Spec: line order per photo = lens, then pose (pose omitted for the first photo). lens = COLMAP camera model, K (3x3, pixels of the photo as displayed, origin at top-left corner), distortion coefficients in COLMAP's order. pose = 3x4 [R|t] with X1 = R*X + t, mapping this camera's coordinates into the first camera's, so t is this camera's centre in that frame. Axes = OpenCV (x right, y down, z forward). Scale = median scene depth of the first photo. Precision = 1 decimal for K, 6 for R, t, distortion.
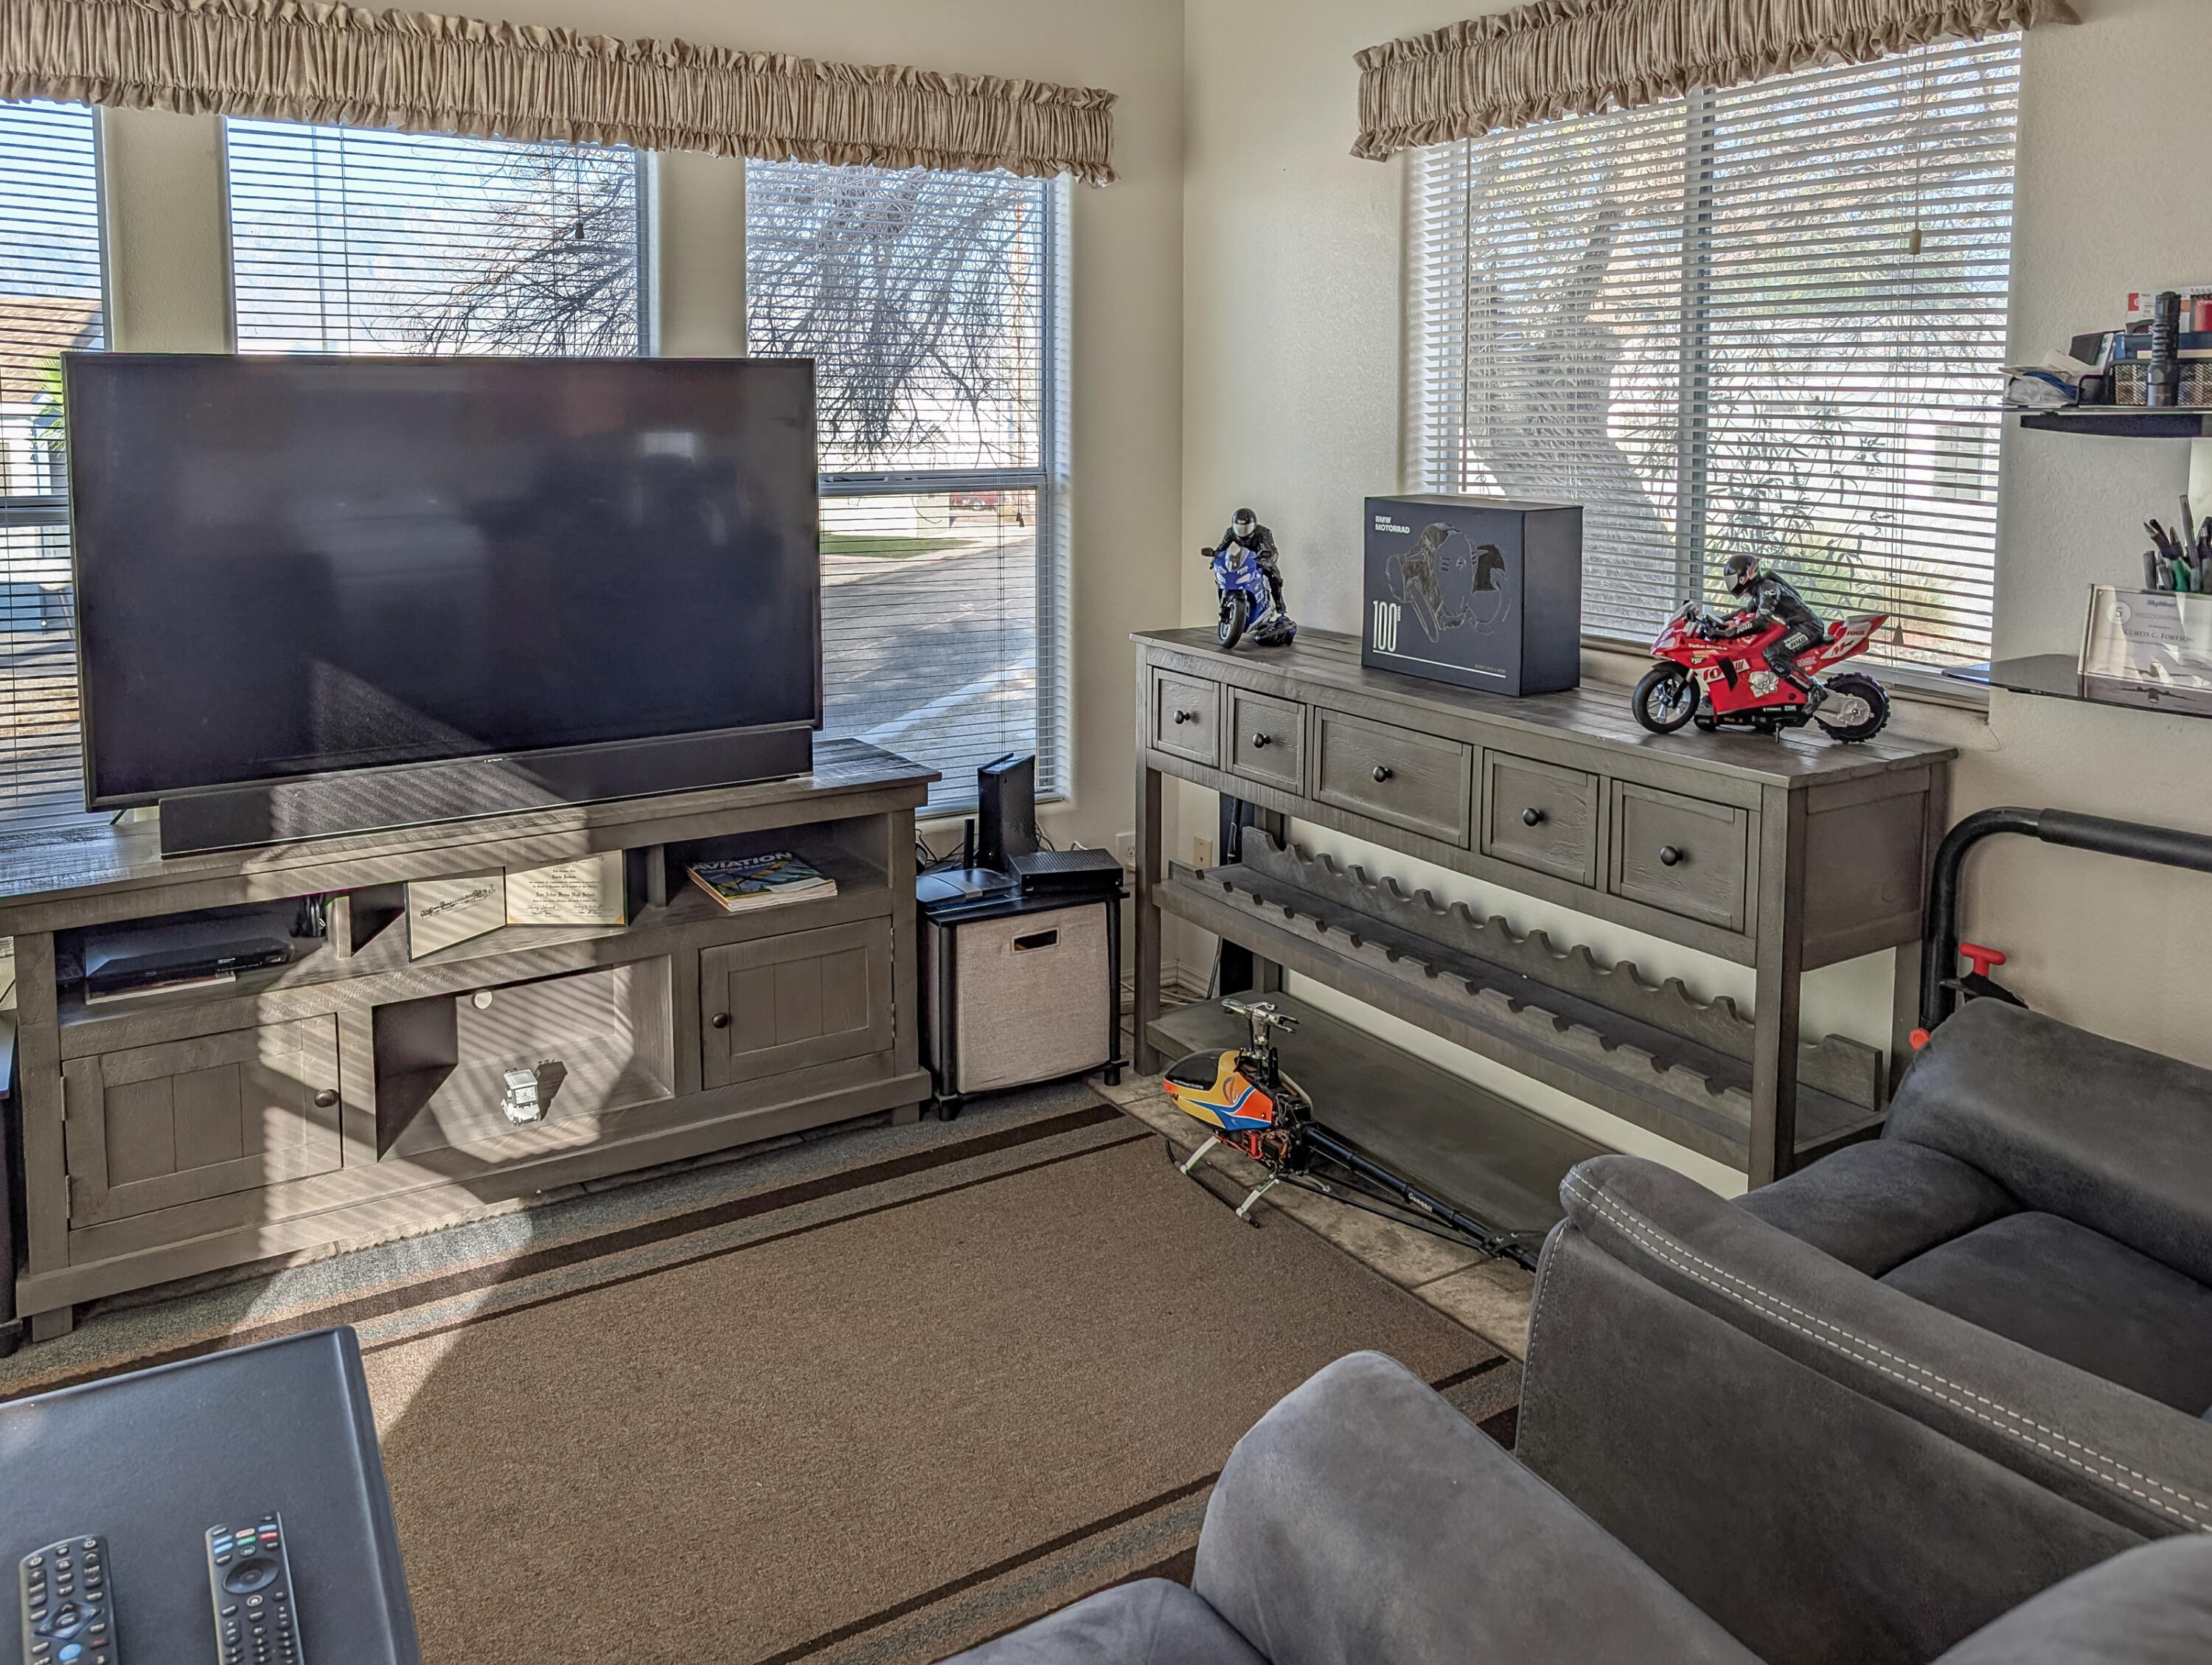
lens RADIAL K [[1695.1, 0, 1108.1], [0, 1695.1, 713.5], [0, 0, 1]] dist [-0.054736, 0.063130]
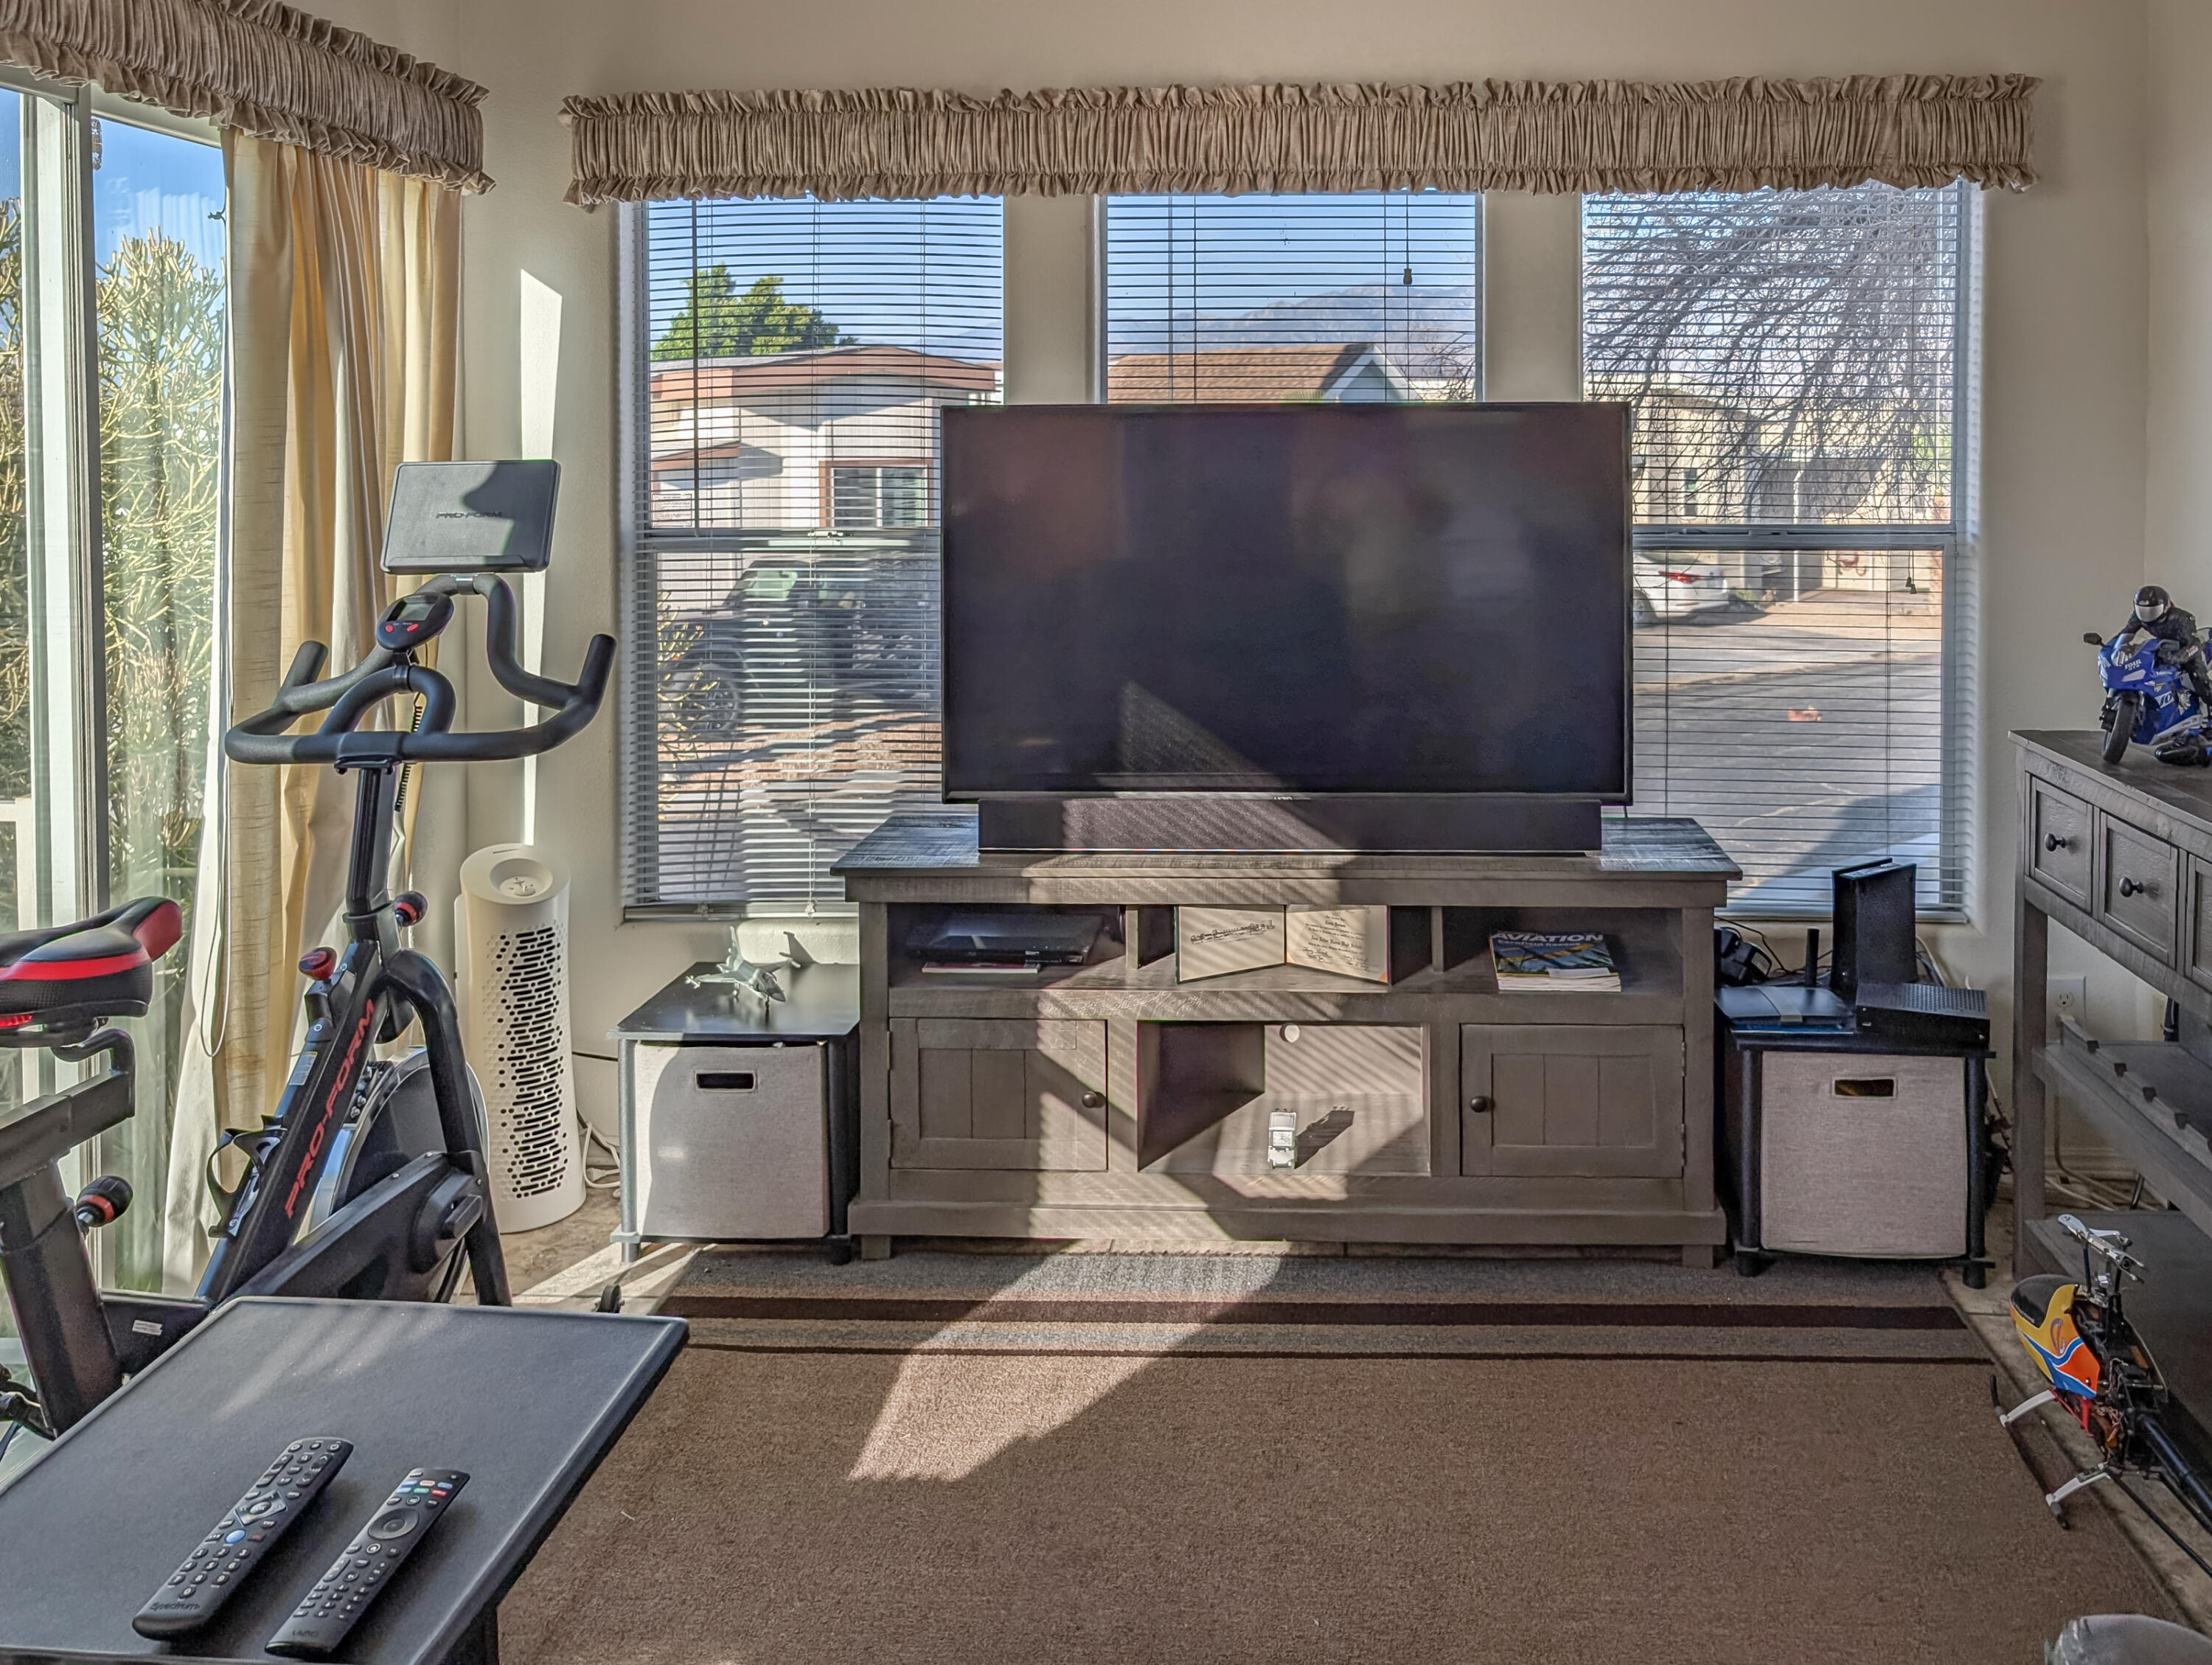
lens RADIAL K [[1736.2, 0, 1097.6], [0, 1736.2, 629.2], [0, 0, 1]] dist [-0.005799, -0.000538]
pose [[0.821174, 0.058975, -0.567622, 0.133885], [-0.100051, 0.994118, -0.041456, -0.019332], [0.561839, 0.090834, 0.822245, 0.071098]]
